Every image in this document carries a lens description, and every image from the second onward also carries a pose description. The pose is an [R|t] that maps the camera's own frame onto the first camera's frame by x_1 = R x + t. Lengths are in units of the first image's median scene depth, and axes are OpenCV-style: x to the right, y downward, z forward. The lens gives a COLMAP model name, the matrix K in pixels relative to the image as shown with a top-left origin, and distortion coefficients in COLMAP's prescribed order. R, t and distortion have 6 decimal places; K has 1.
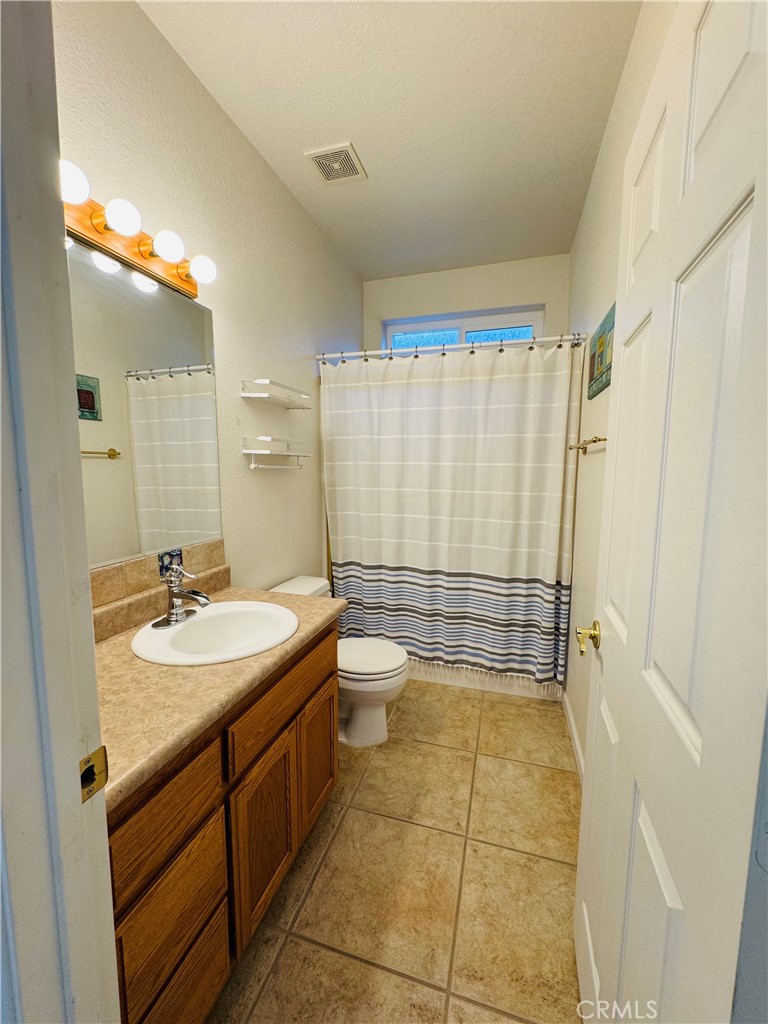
lens RADIAL K [[412.0, 0, 385.0], [0, 412.0, 510.6], [0, 0, 1]] dist [-0.003780, 0.000235]
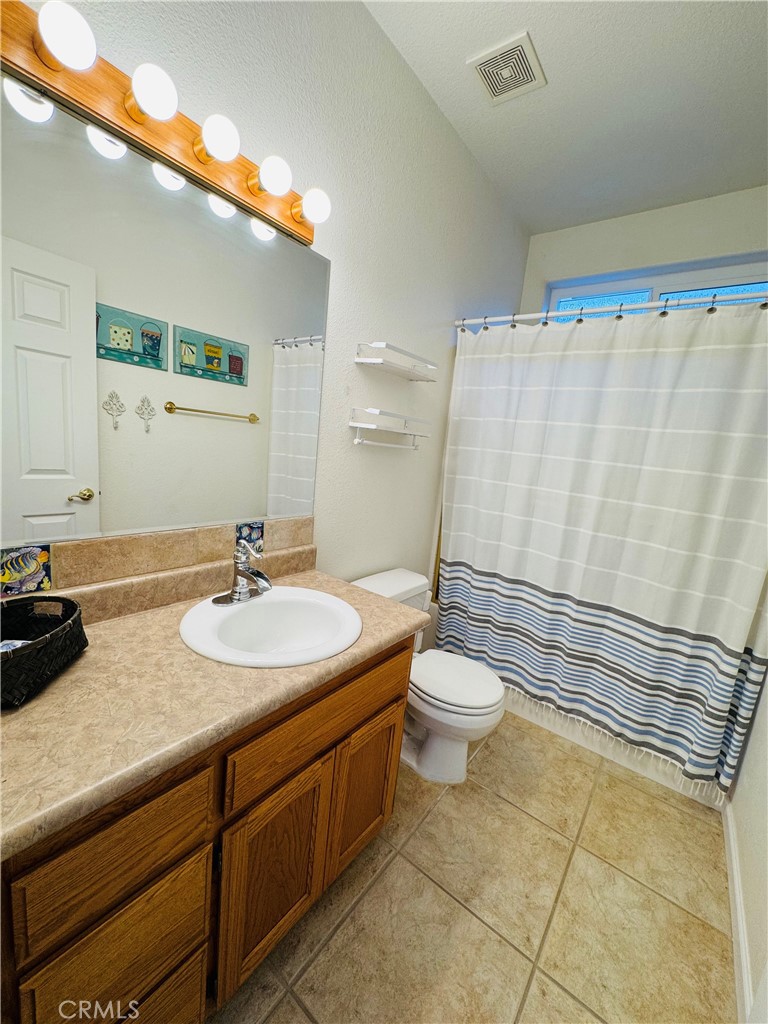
lens RADIAL K [[412.0, 0, 384.2], [0, 412.0, 511.8], [0, 0, 1]] dist [-0.003780, 0.000235]
pose [[0.932078, 0.148027, -0.330633, 0.053289], [-0.134414, 0.988869, 0.063803, -0.021569], [0.336398, -0.015028, 0.941600, 0.176040]]
